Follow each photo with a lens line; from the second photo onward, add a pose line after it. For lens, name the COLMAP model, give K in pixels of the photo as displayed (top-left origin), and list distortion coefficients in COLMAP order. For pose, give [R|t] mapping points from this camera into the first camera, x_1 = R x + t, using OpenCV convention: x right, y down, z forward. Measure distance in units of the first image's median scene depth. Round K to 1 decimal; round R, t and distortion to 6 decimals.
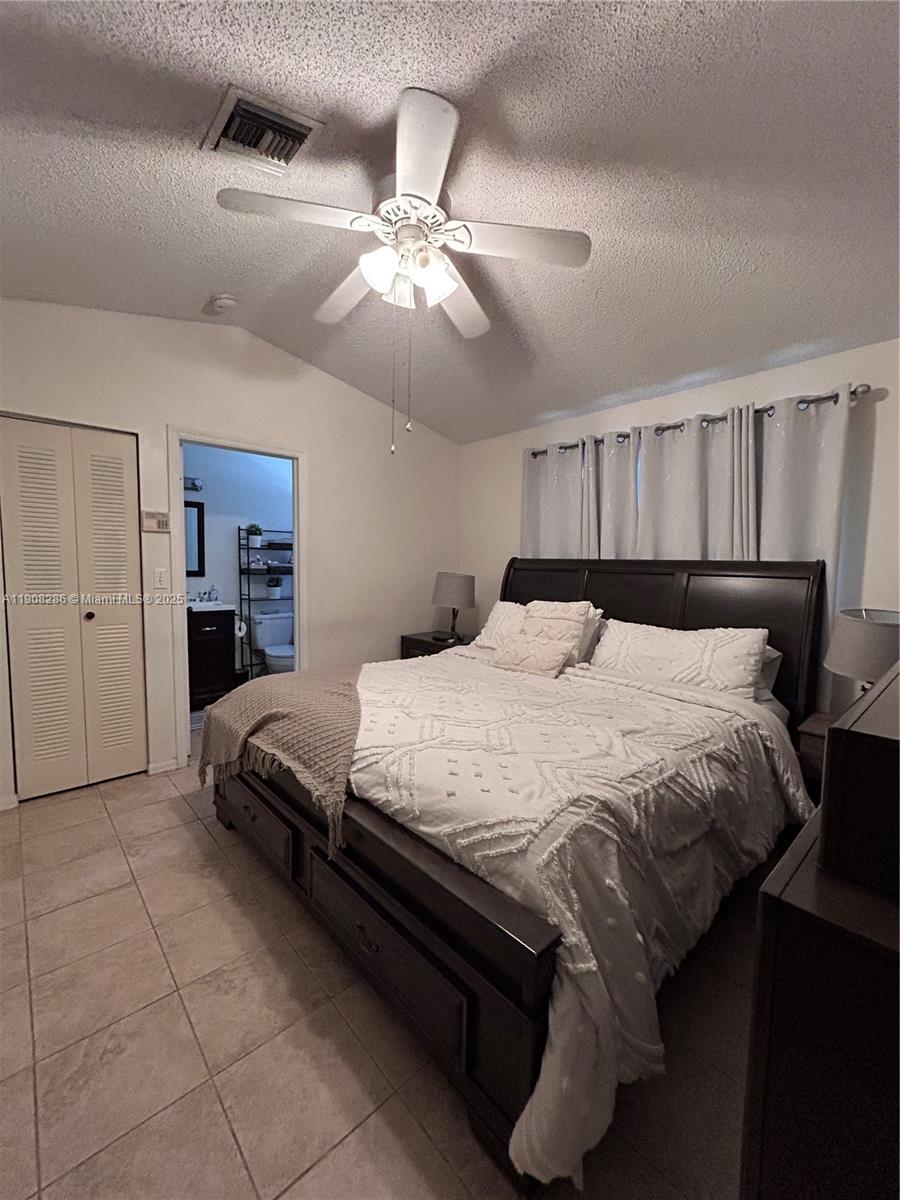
lens RADIAL K [[482.6, 0, 447.7], [0, 482.6, 600.5], [0, 0, 1]] dist [-0.002664, 0.000127]
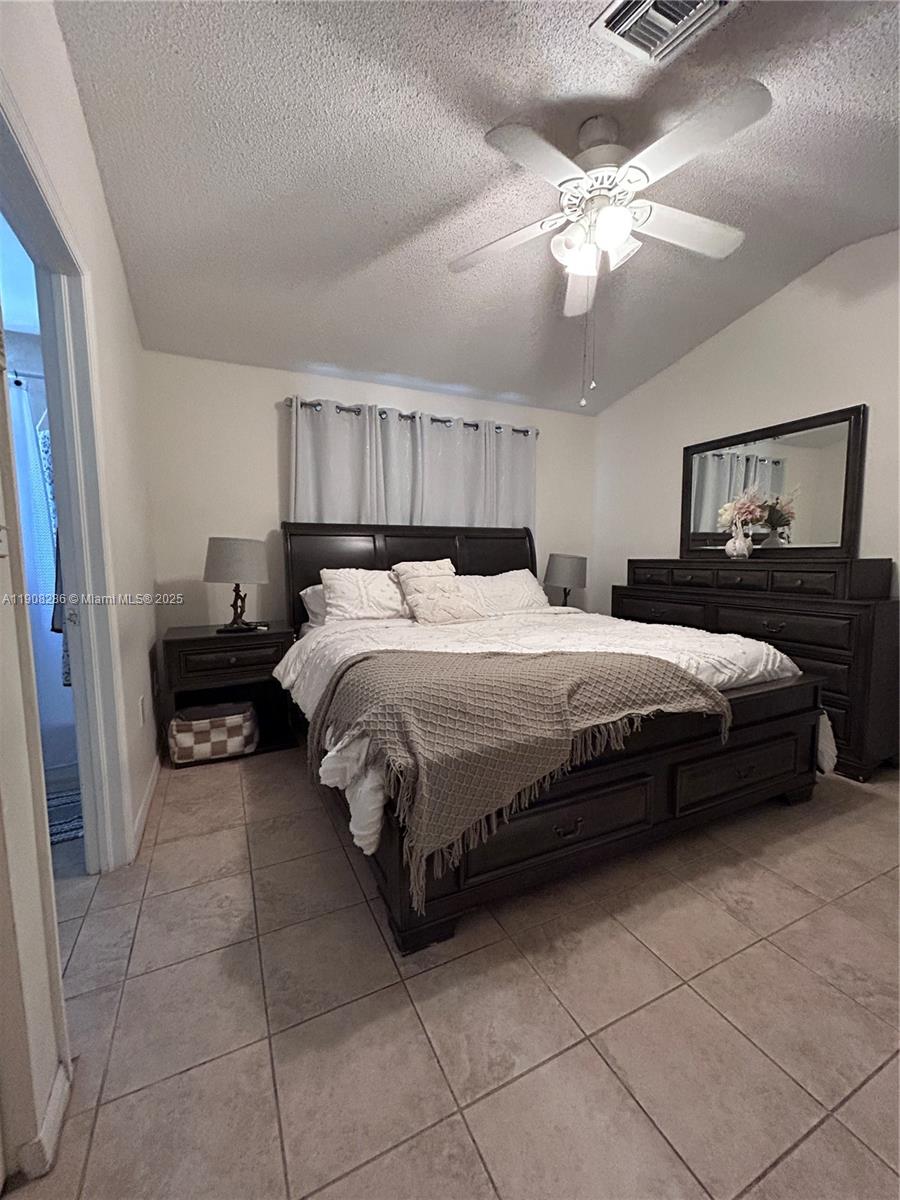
lens RADIAL K [[482.6, 0, 447.7], [0, 482.6, 600.5], [0, 0, 1]] dist [-0.002664, 0.000127]
pose [[0.288676, -0.109160, 0.951183, -1.123720], [0.086295, 0.992402, 0.087700, -0.000436], [-0.953530, 0.056765, 0.295903, 0.907485]]
